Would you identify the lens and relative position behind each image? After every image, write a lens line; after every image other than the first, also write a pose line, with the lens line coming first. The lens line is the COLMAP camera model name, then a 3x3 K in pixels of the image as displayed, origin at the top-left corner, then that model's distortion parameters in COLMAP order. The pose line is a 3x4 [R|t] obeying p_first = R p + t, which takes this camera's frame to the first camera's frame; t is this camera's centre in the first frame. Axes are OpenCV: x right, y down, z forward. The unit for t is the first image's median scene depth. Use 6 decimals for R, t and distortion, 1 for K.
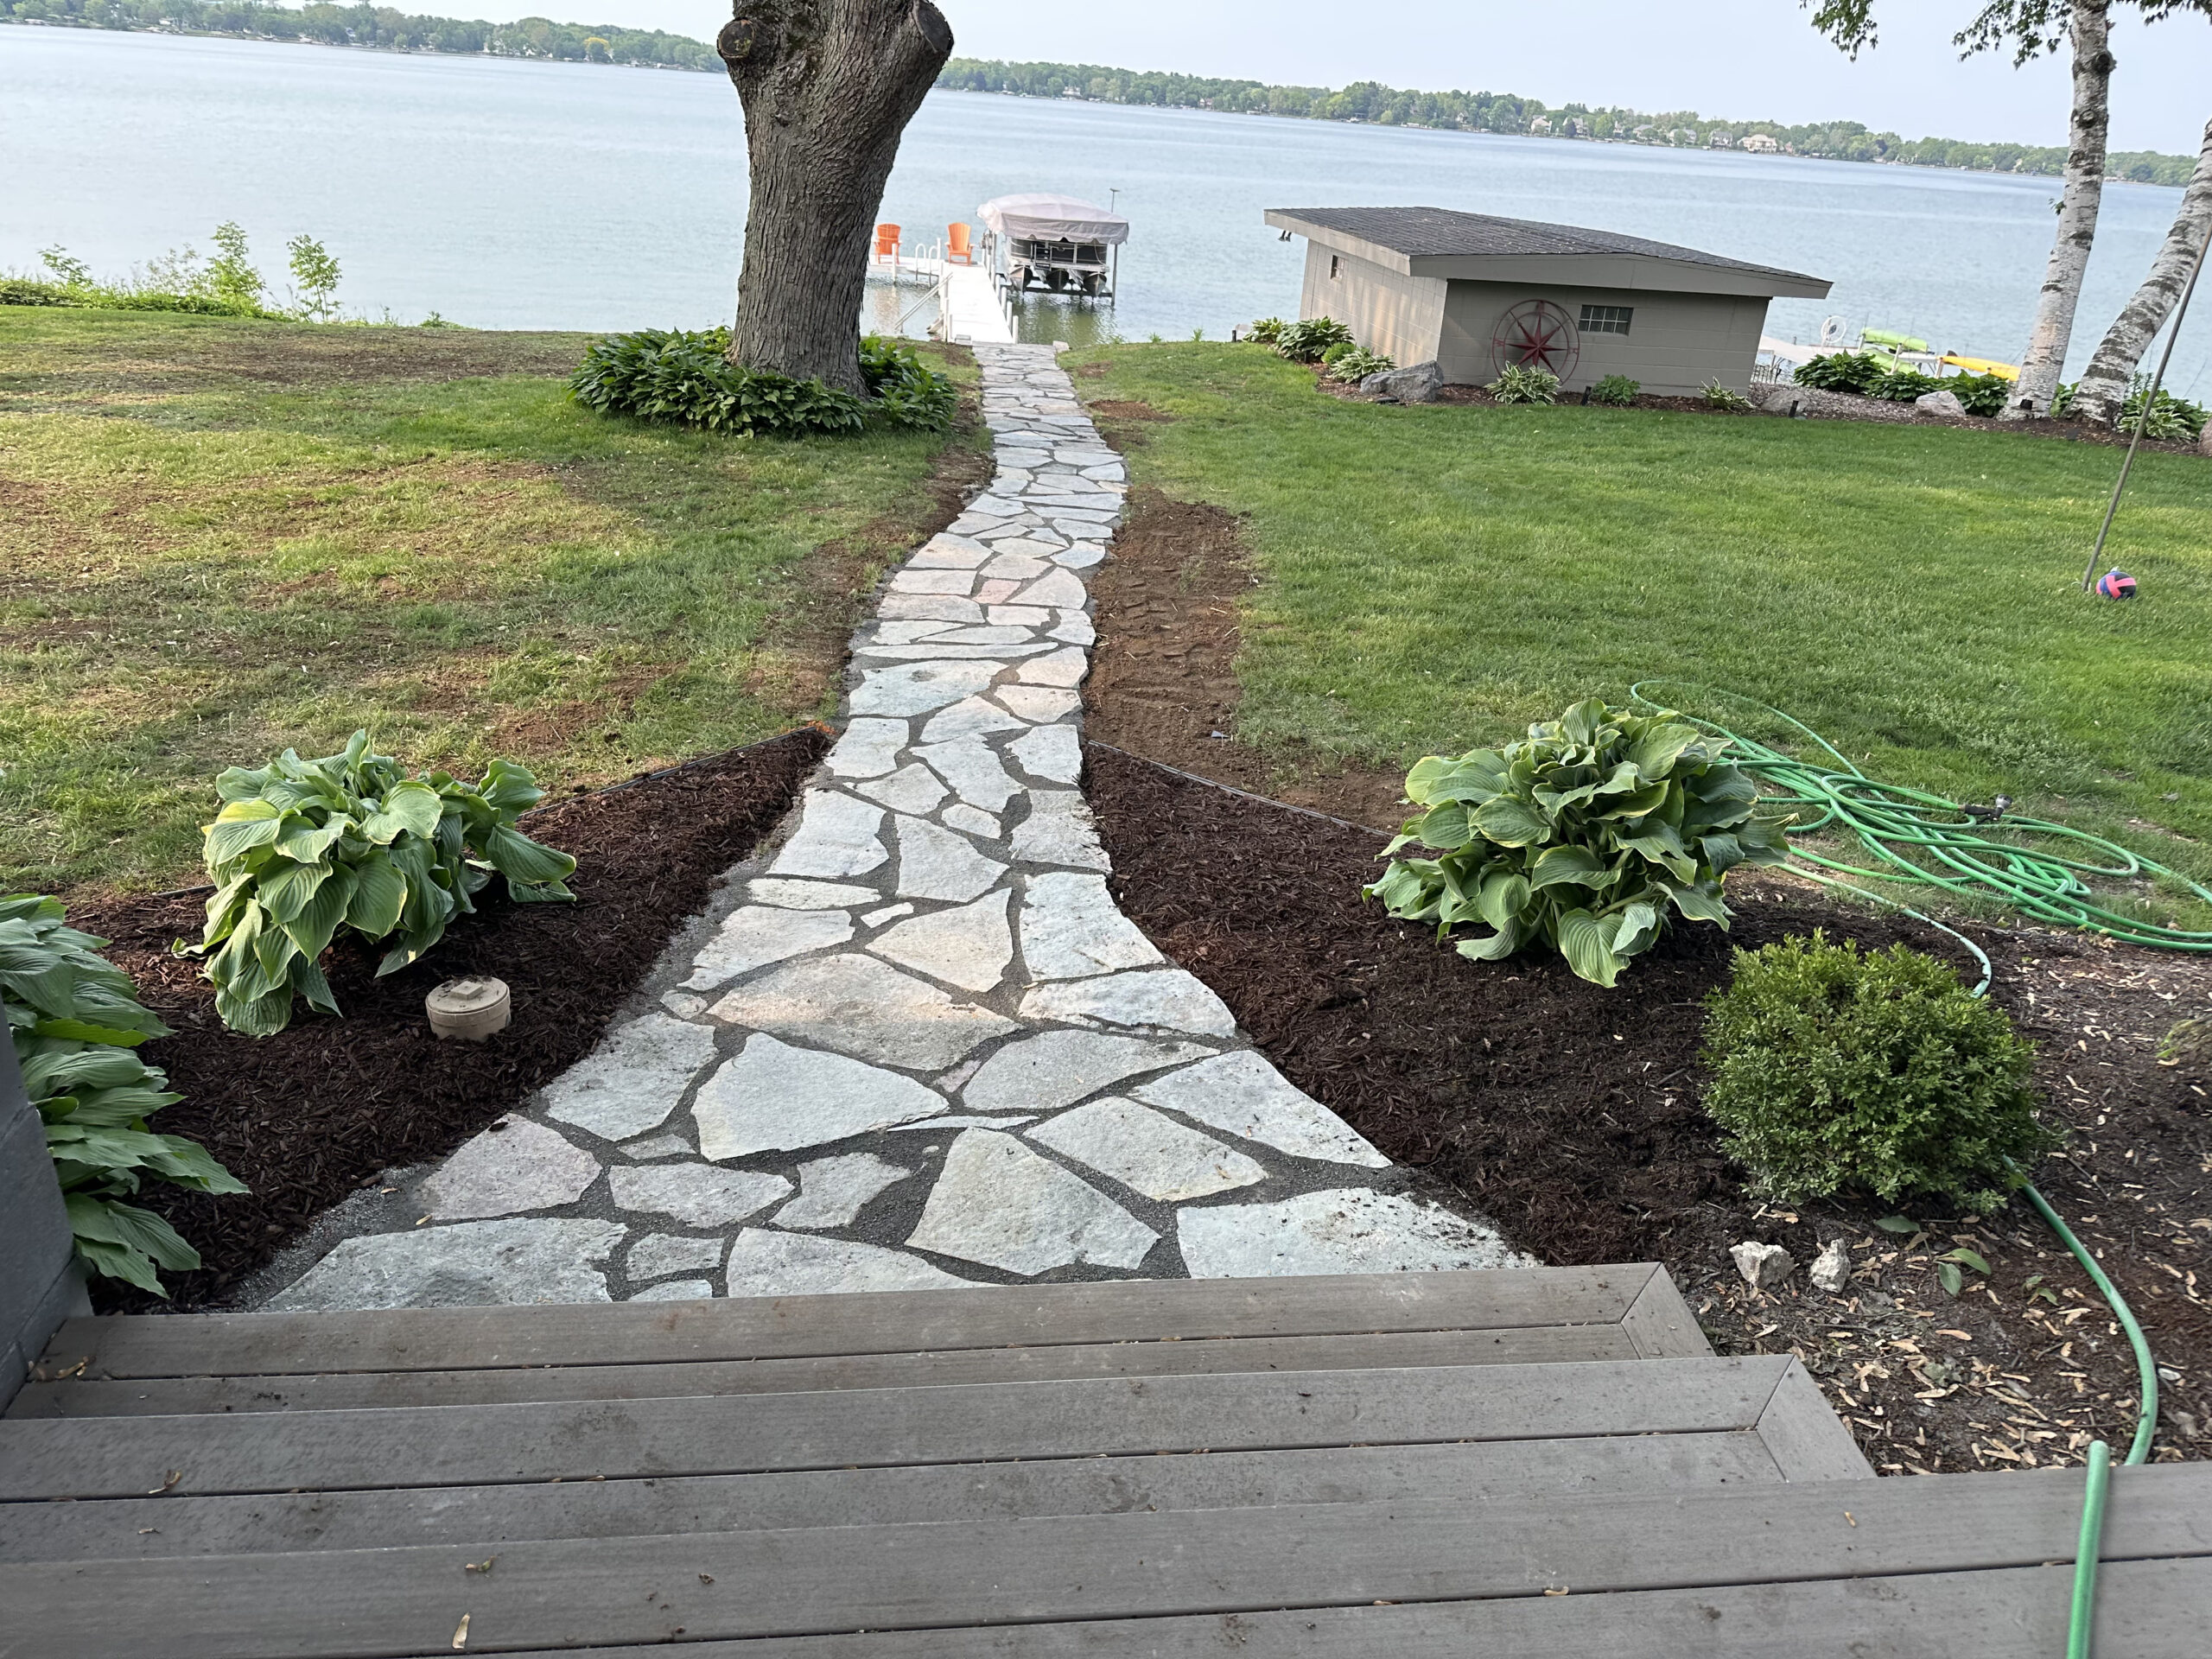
lens RADIAL K [[1550.9, 0, 1106.0], [0, 1550.9, 829.5], [0, 0, 1]] dist [0.072897, -0.077487]
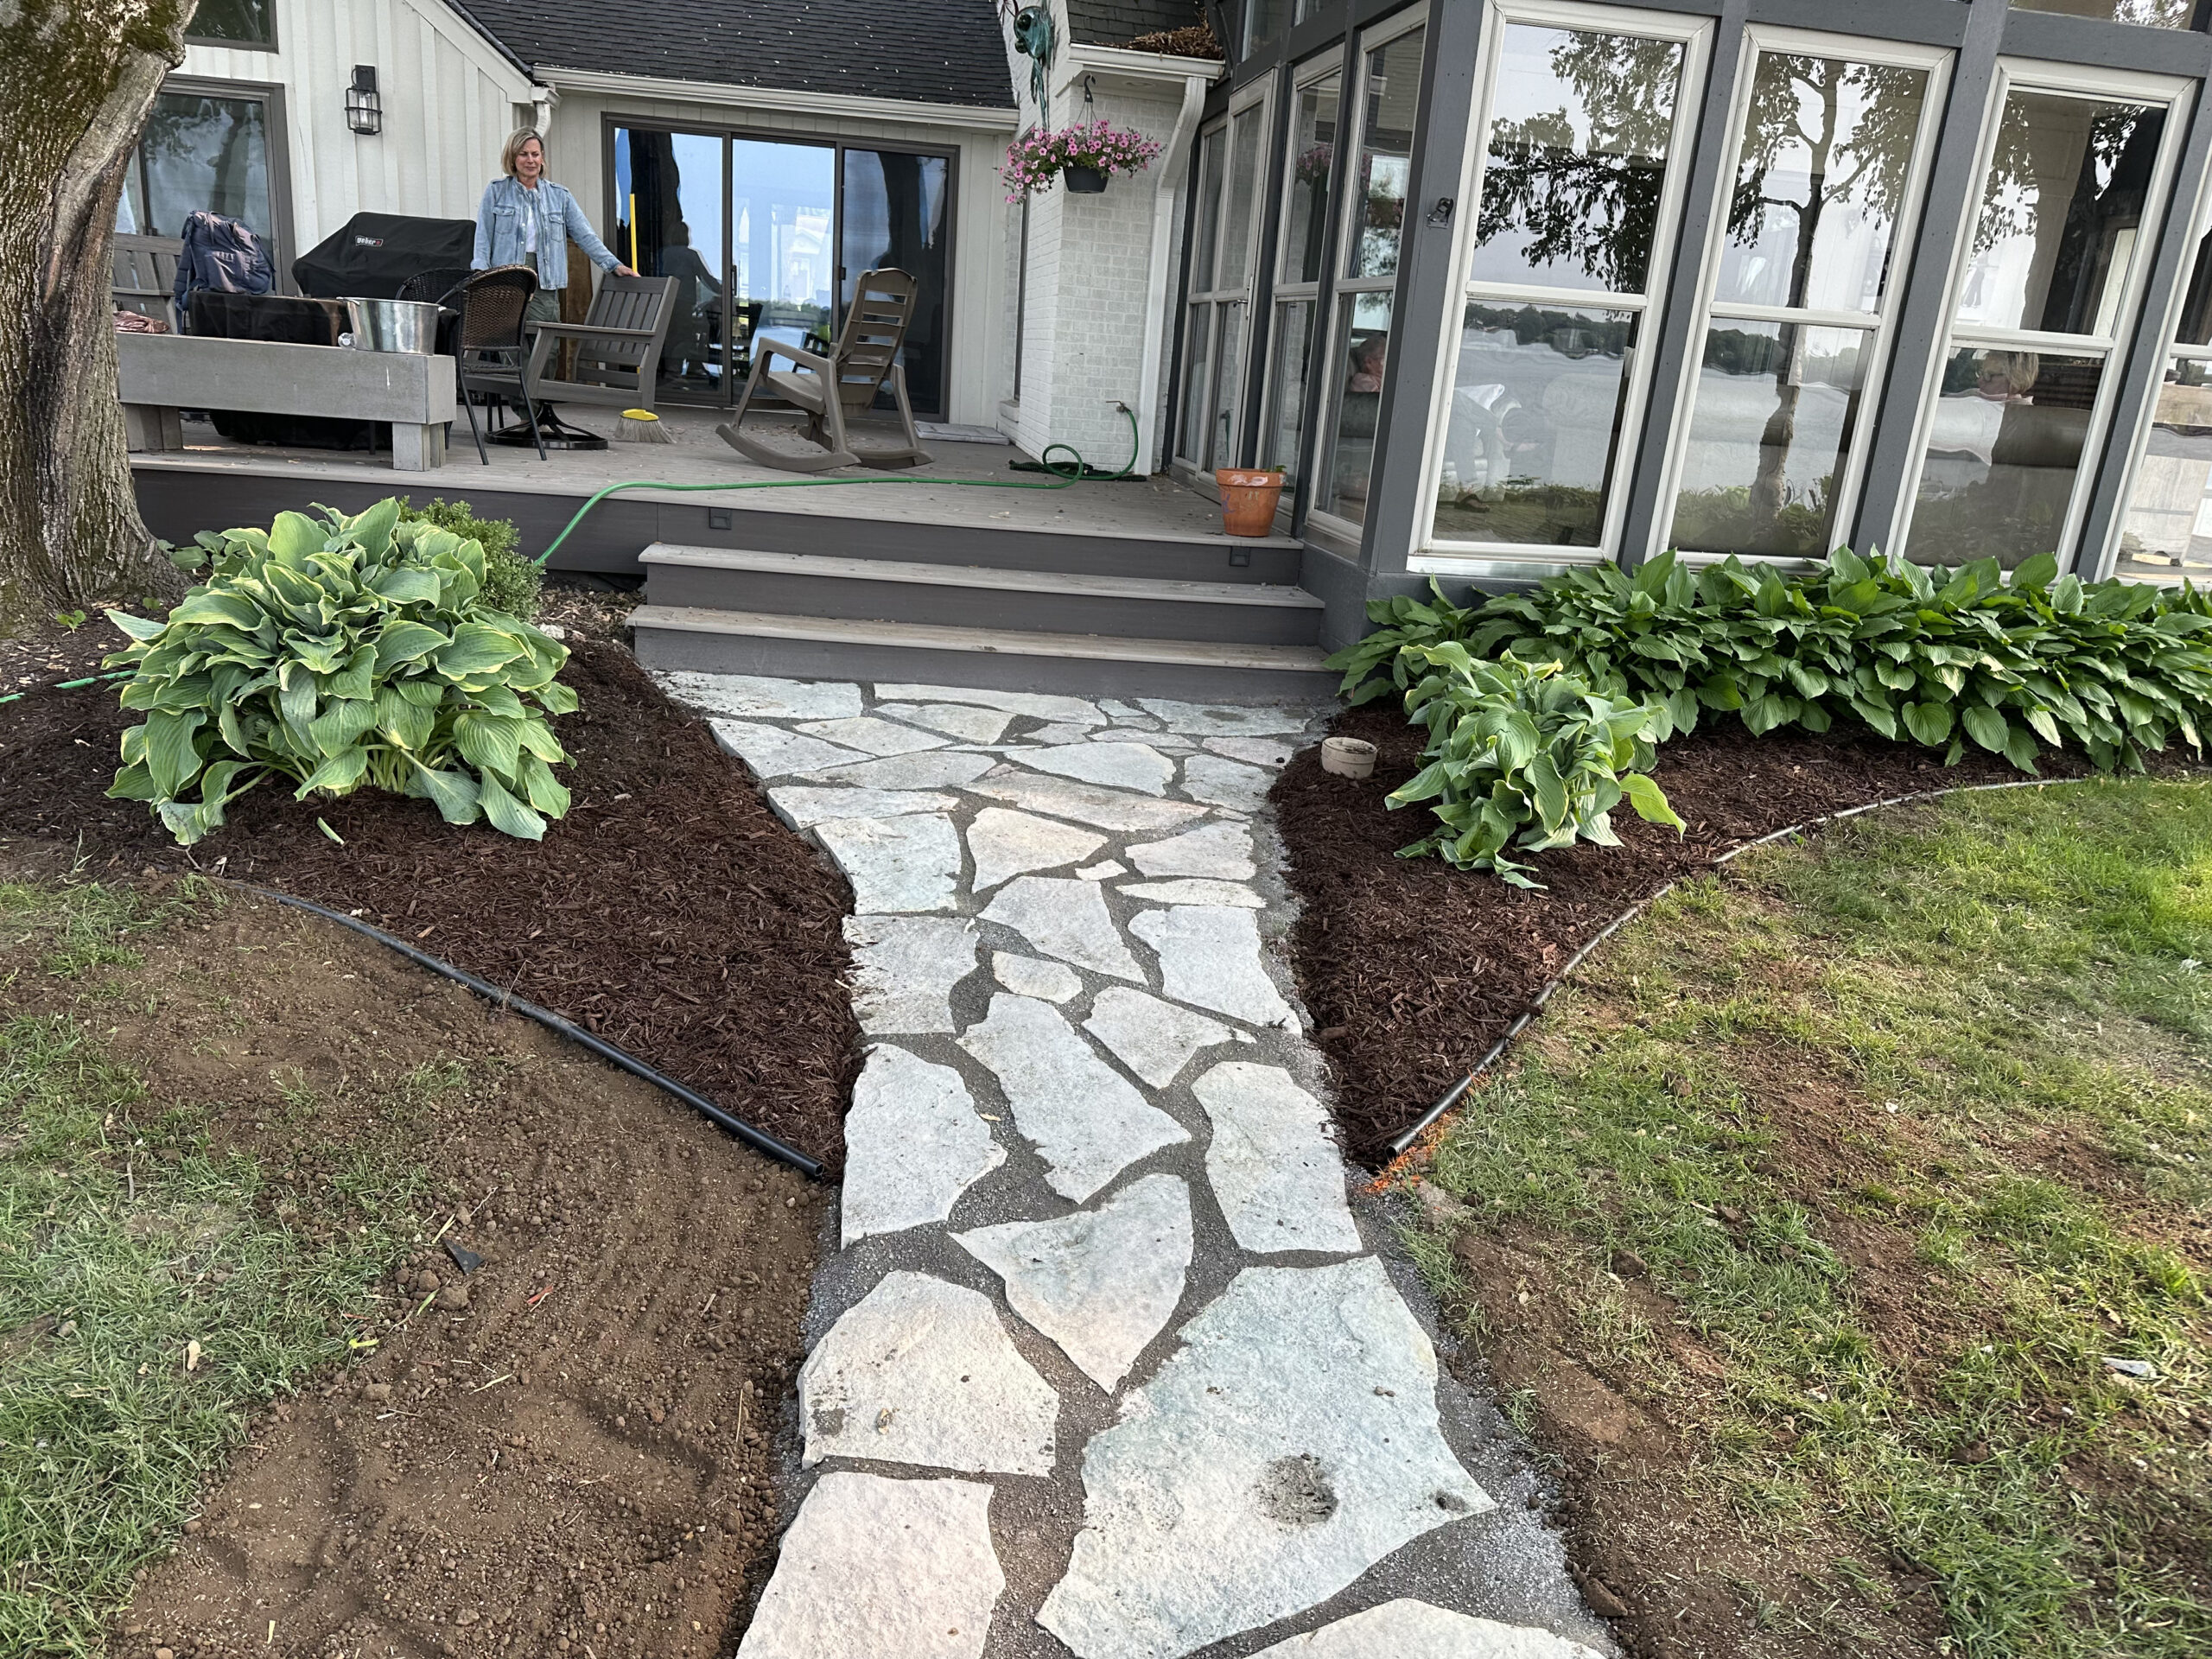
lens RADIAL K [[1550.9, 0, 1106.0], [0, 1550.9, 829.5], [0, 0, 1]] dist [0.072897, -0.077487]
pose [[-0.985888, -0.133141, -0.101482, -0.039084], [-0.166943, 0.736804, 0.655171, -0.514380], [-0.012457, 0.662867, -0.748633, 1.488627]]
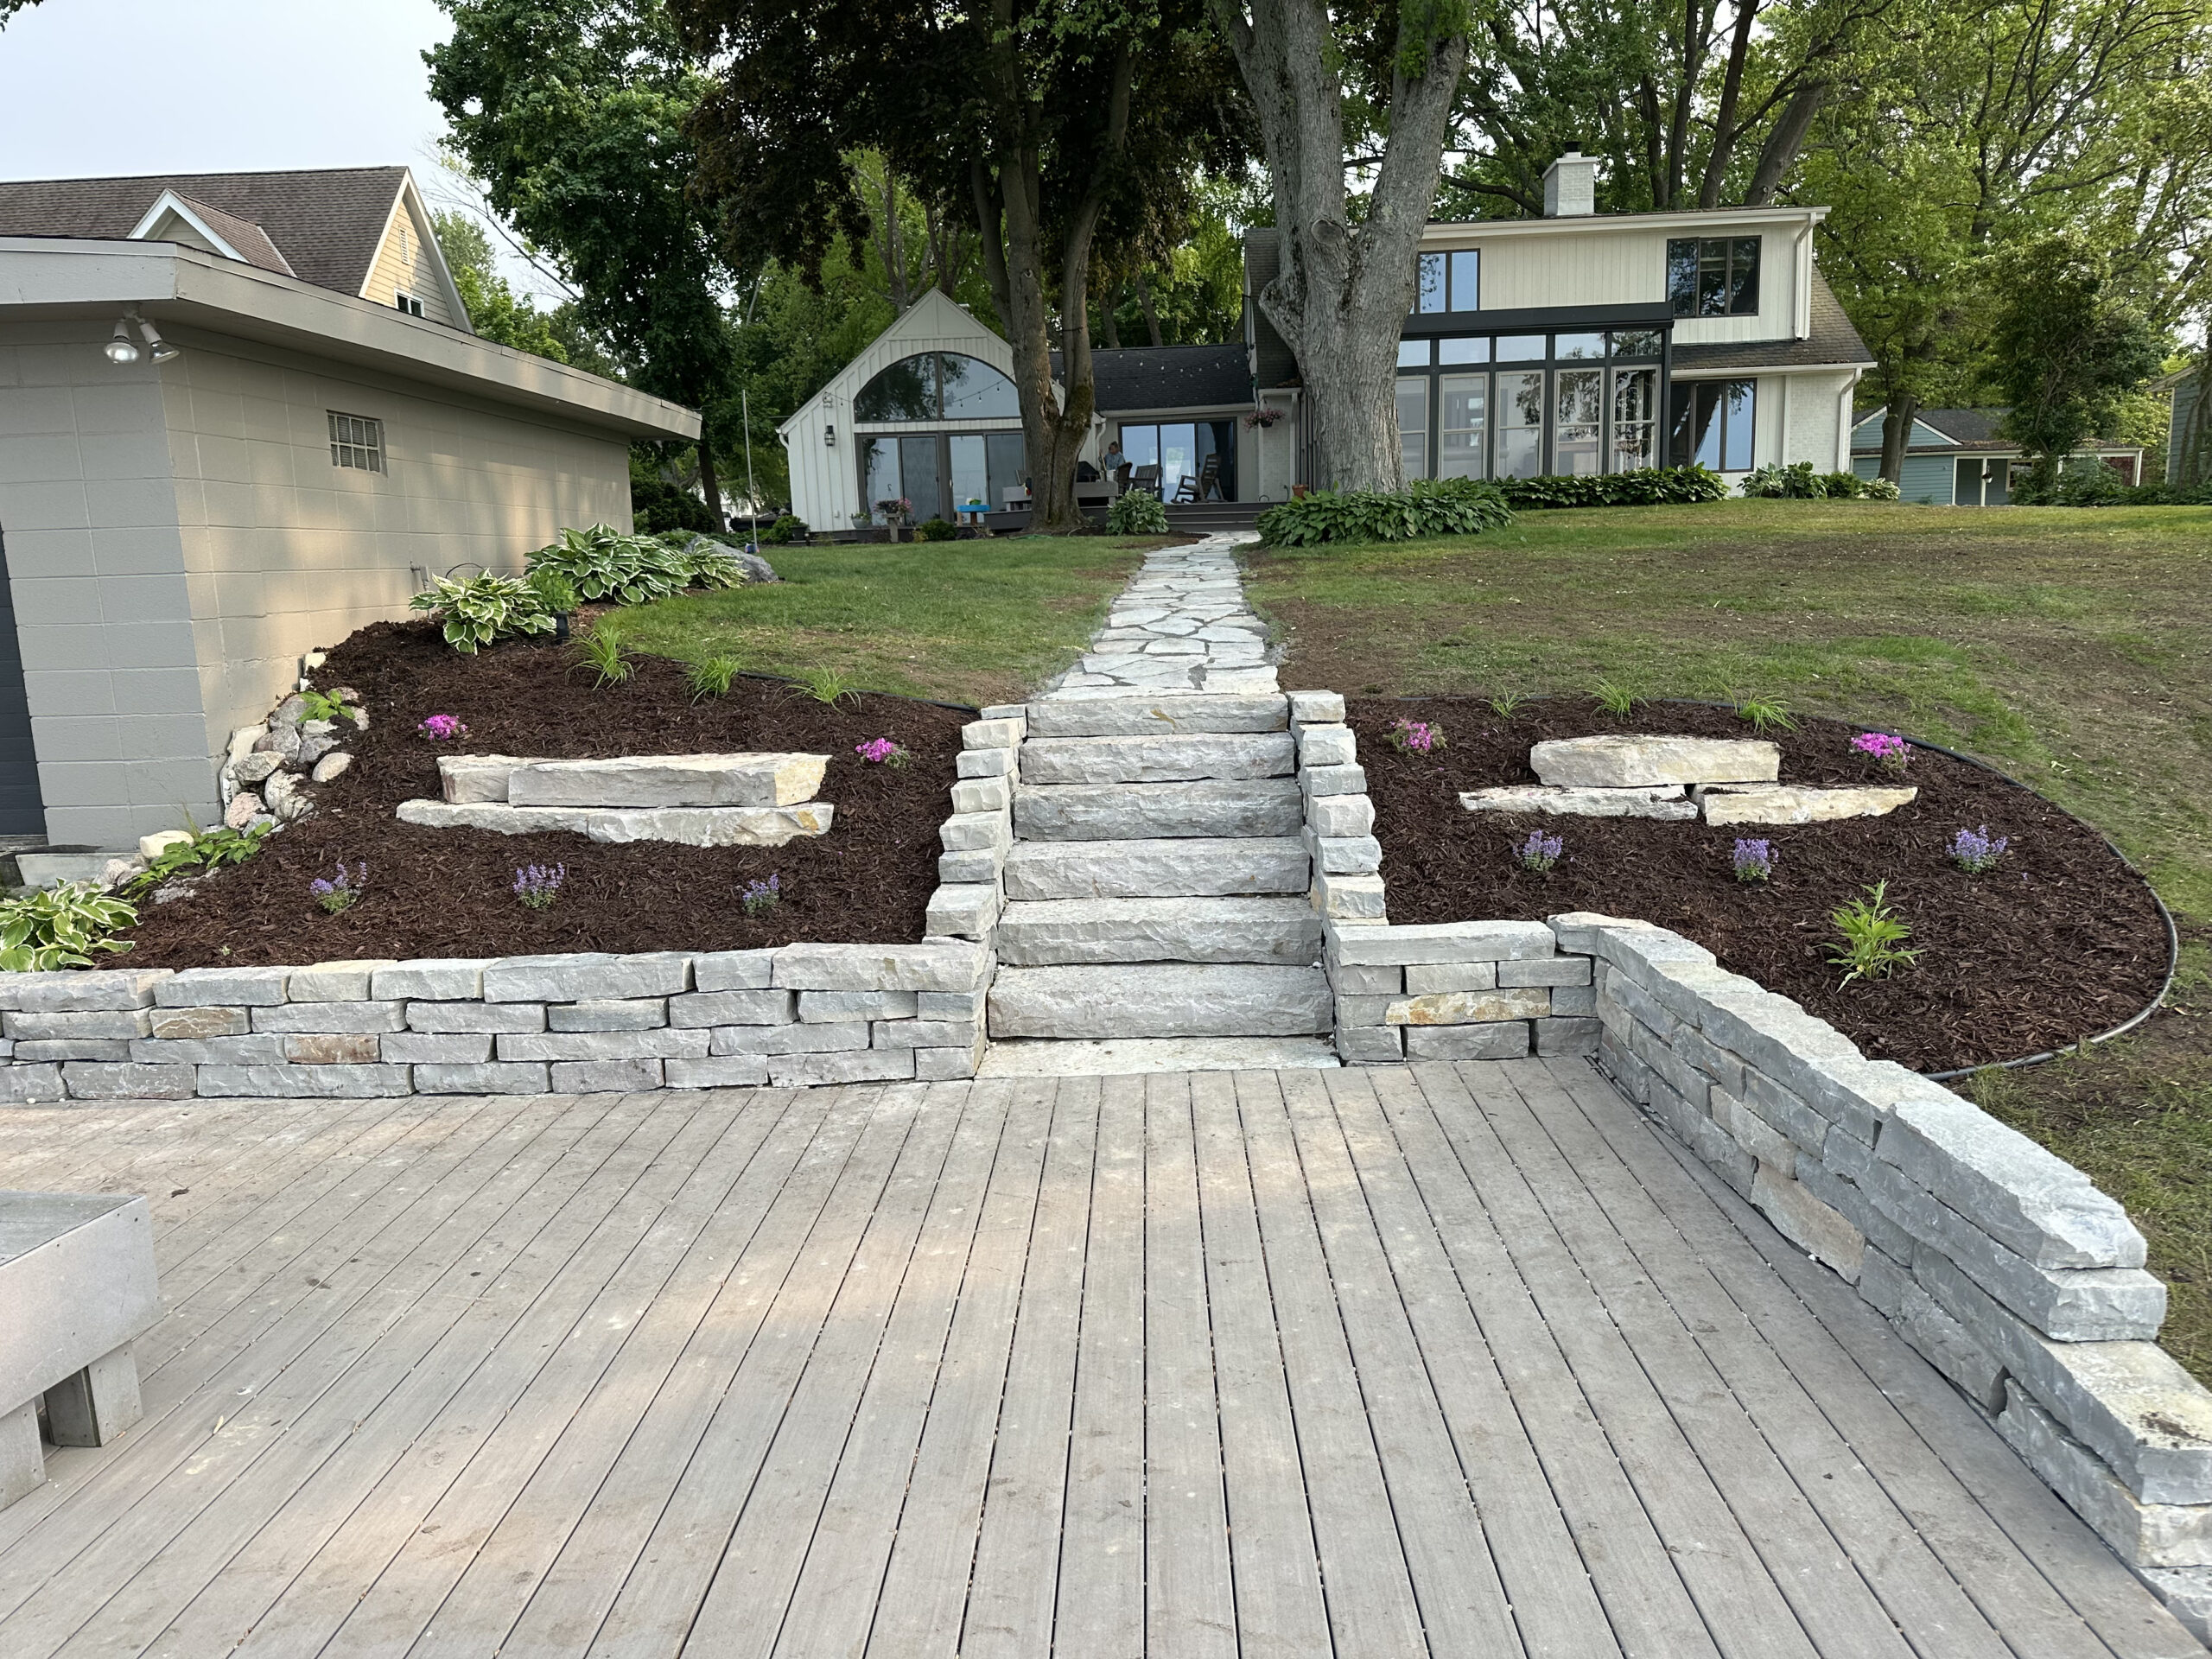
lens RADIAL K [[1546.1, 0, 1116.4], [0, 1546.1, 833.4], [0, 0, 1]] dist [0.029237, -0.075231]
pose [[-0.988412, -0.063638, 0.137810, -0.274572], [0.026900, 0.820071, 0.571629, -1.397617], [-0.149391, 0.568712, -0.808857, 3.831775]]
